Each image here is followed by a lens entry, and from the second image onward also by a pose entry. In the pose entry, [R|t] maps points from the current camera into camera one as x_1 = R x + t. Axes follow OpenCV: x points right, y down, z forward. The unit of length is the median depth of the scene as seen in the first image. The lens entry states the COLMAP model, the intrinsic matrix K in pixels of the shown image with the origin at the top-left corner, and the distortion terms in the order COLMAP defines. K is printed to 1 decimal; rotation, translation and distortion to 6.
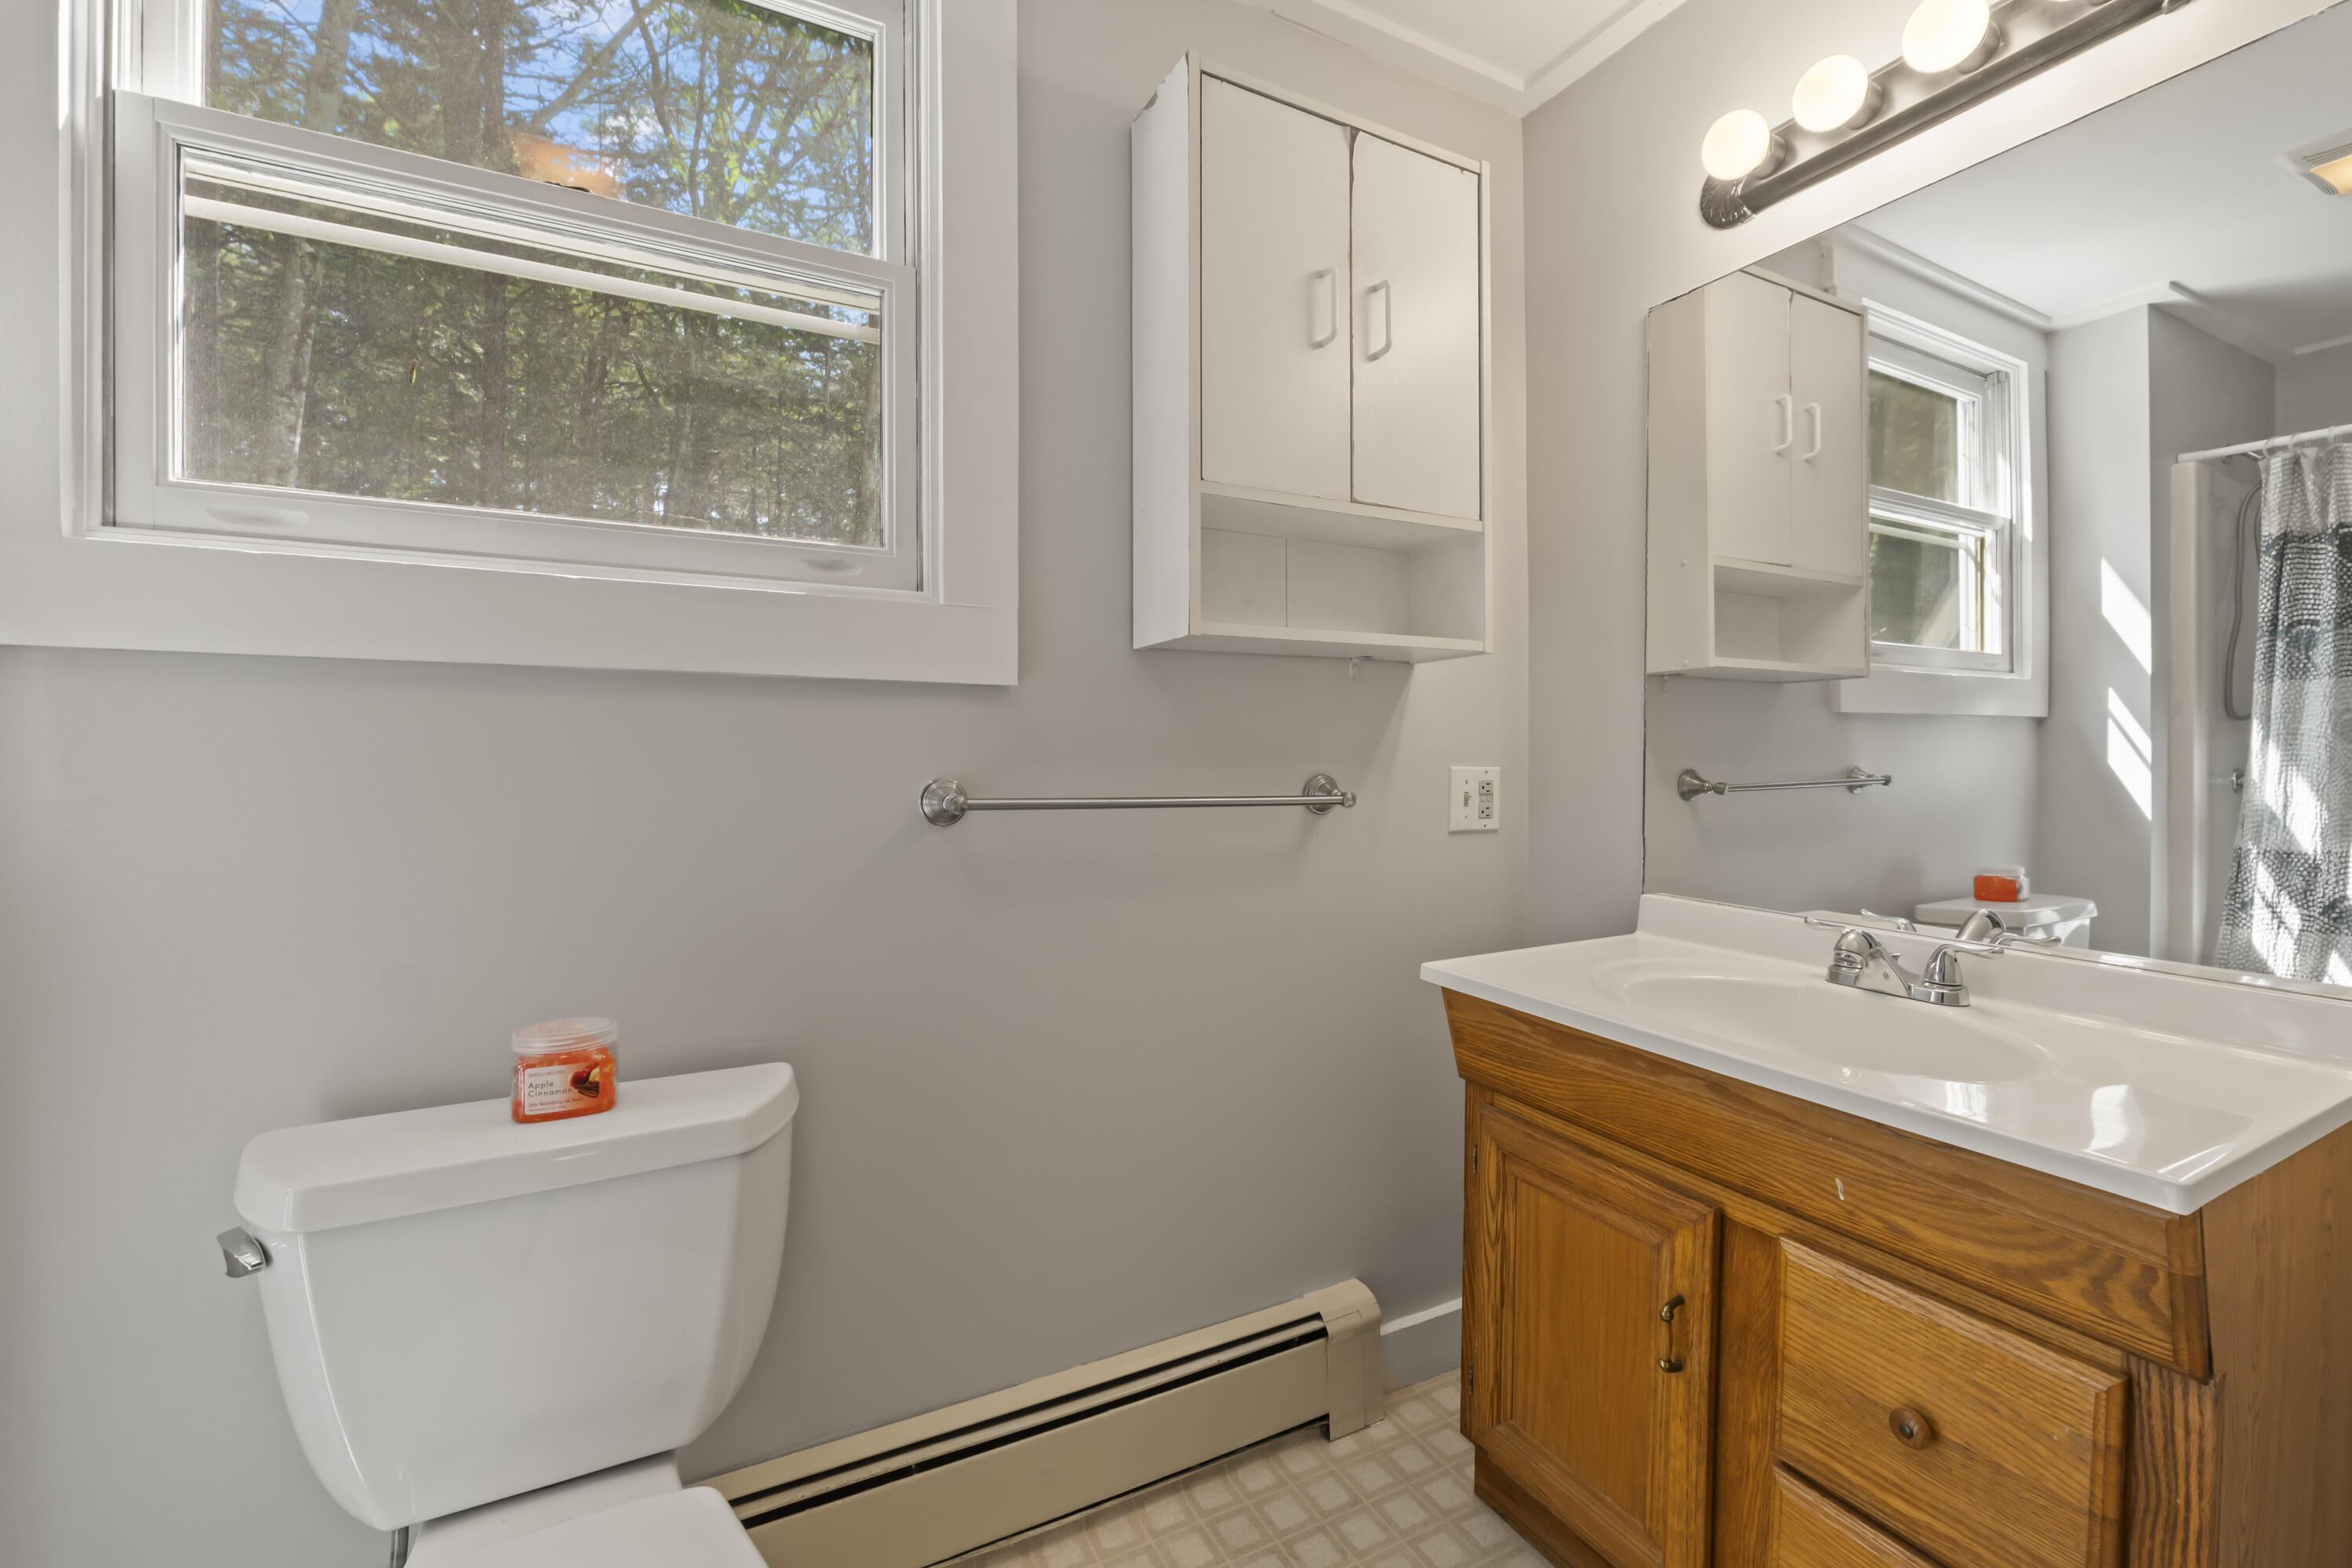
lens RADIAL K [[991.0, 0, 1184.4], [0, 991.0, 774.0], [0, 0, 1]] dist [-0.010321, 0.000421]
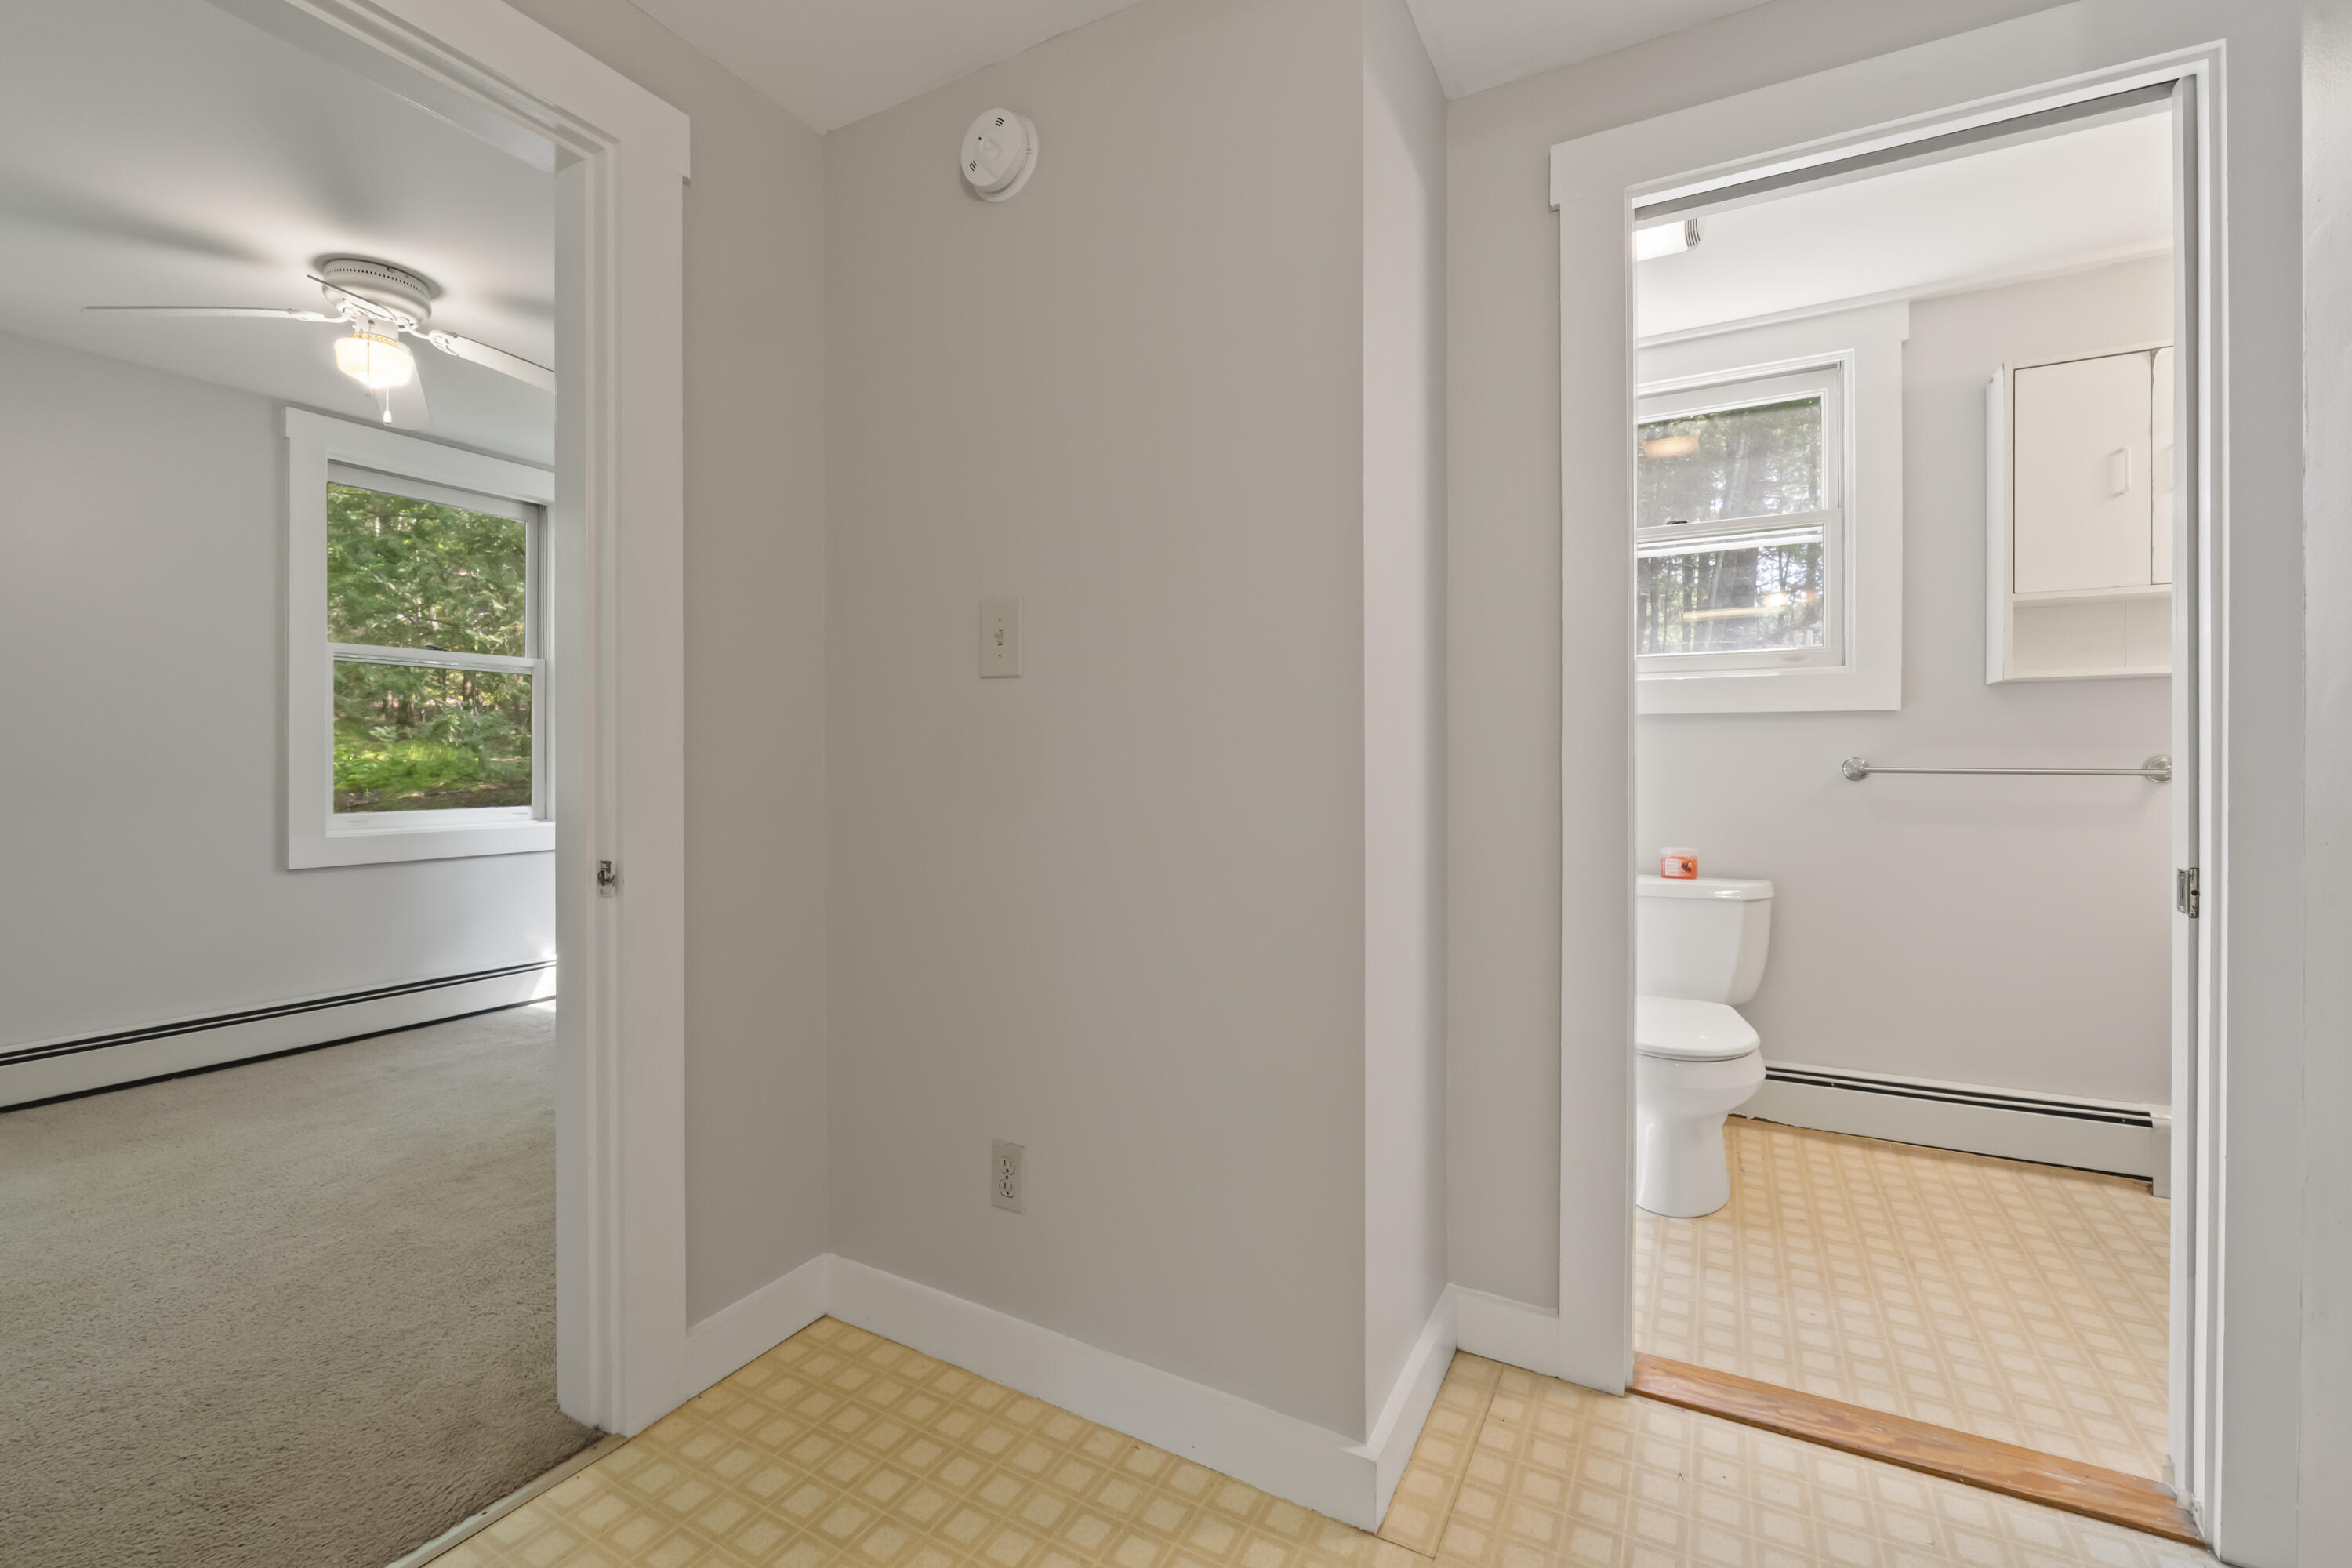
lens RADIAL K [[991.0, 0, 1165.1], [0, 991.0, 770.6], [0, 0, 1]] dist [-0.010321, 0.000421]
pose [[0.542803, 0.009285, -0.839809, 0.672303], [-0.002853, 0.999954, 0.009211, 0.016749], [0.839855, -0.002604, 0.542804, -1.262110]]
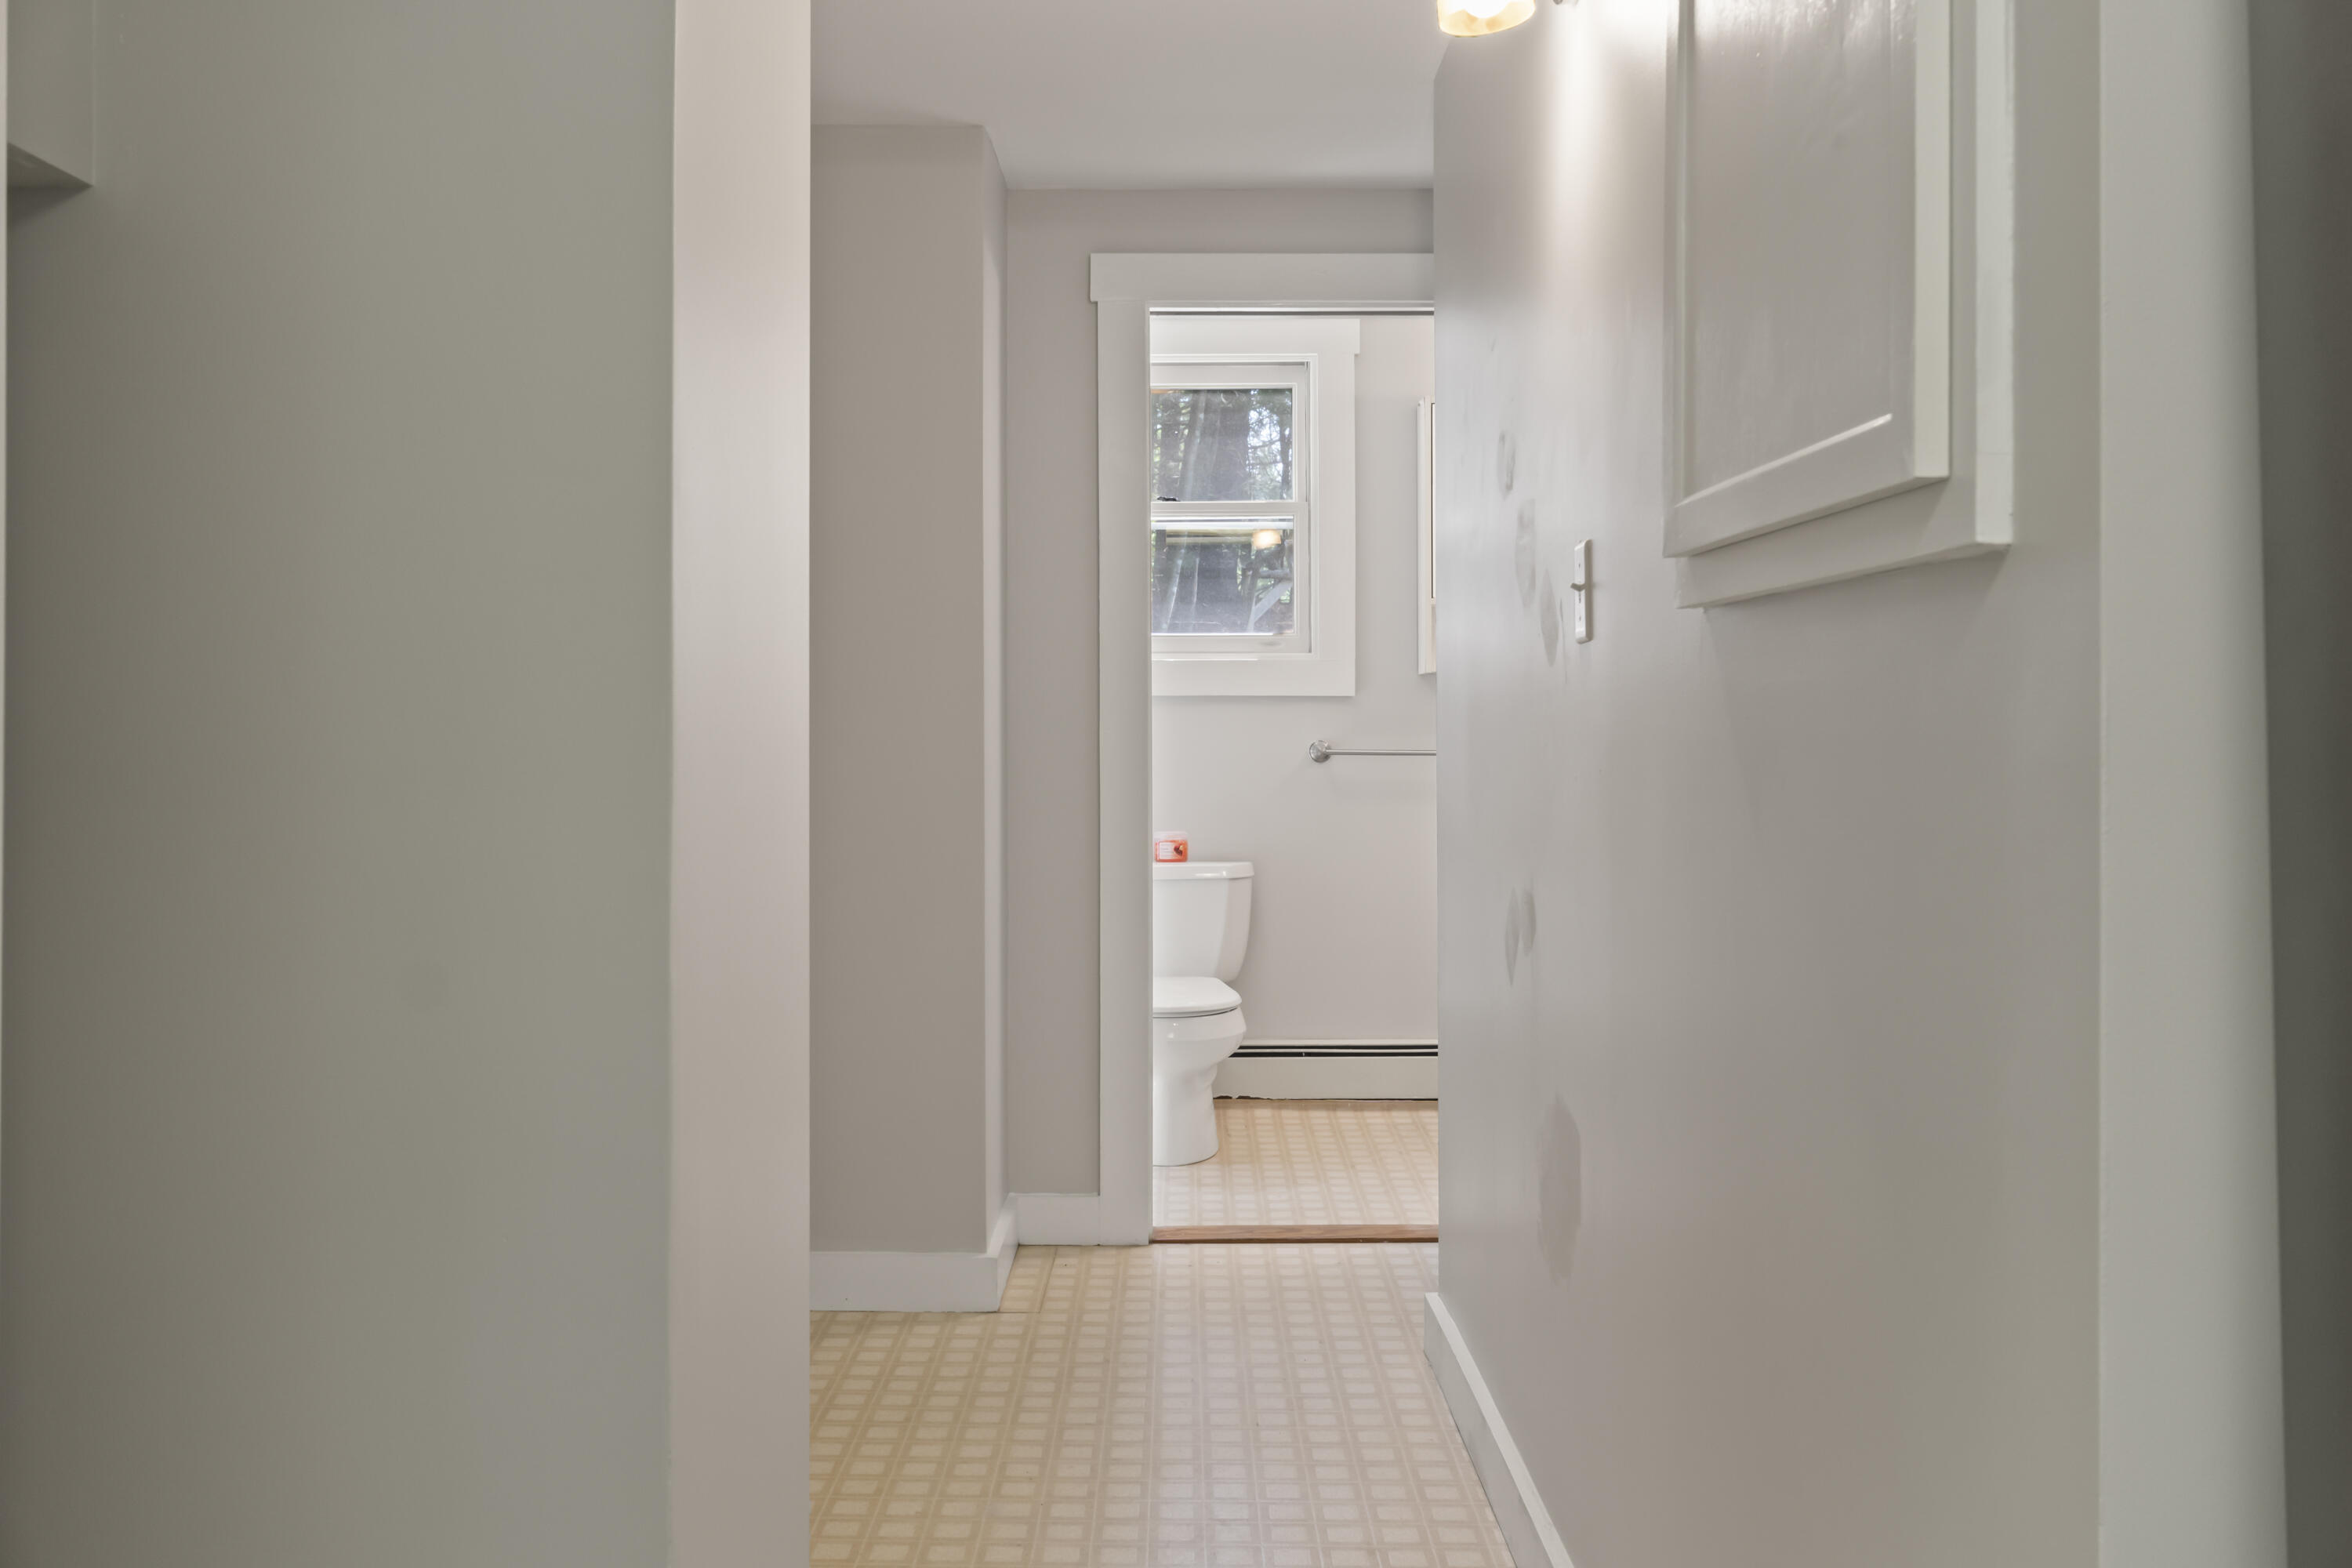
lens RADIAL K [[1974.5, 0, 1175.8], [0, 1974.5, 777.9], [0, 0, 1]] dist [-0.004708, -0.000297]
pose [[0.879410, 0.010567, -0.475947, 1.474330], [-0.001806, 0.999820, 0.018861, 0.005615], [0.476061, -0.015727, 0.879272, -2.826535]]
